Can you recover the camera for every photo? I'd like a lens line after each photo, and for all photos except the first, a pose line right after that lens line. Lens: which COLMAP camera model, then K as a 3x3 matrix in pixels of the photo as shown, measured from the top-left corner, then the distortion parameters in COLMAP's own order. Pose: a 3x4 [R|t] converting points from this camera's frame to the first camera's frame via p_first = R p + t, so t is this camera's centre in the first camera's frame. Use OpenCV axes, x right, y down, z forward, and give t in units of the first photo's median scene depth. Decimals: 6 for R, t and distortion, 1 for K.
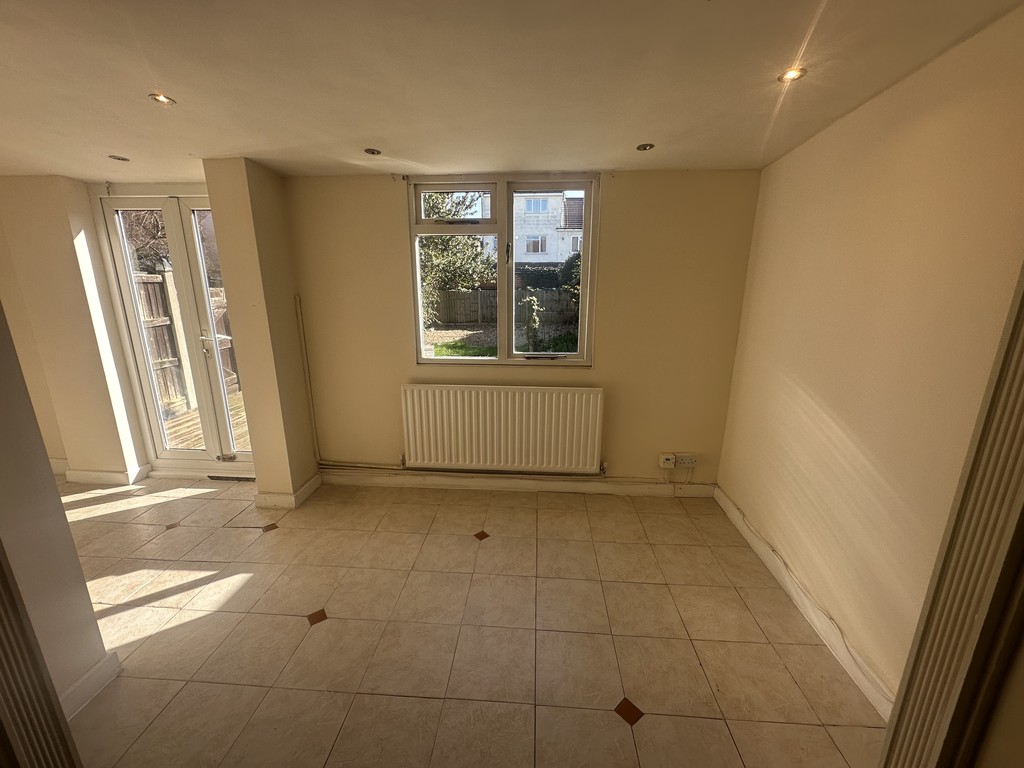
lens RADIAL K [[406.3, 0, 512.2], [0, 406.3, 383.2], [0, 0, 1]] dist [-0.000013, -0.000224]
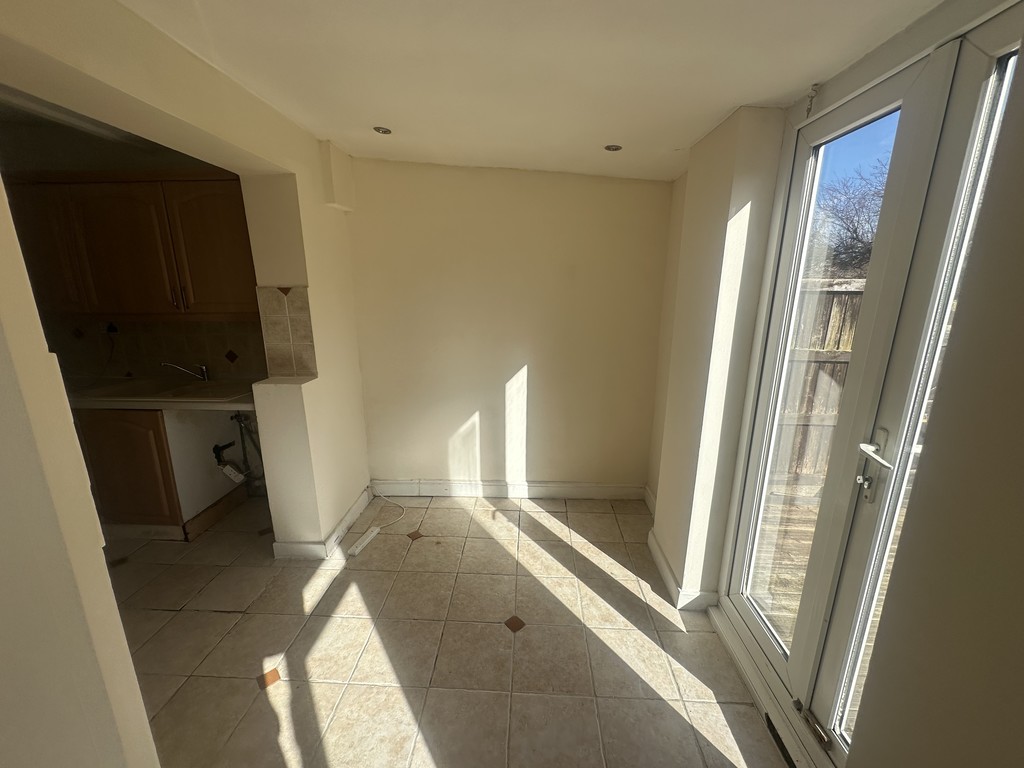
lens RADIAL K [[406.3, 0, 512.7], [0, 406.3, 381.0], [0, 0, 1]] dist [-0.000013, -0.000224]
pose [[0.021642, 0.227701, -0.973490, -0.197657], [-0.240626, 0.946281, 0.215988, -0.078720], [0.970377, 0.229573, 0.075270, 0.300368]]
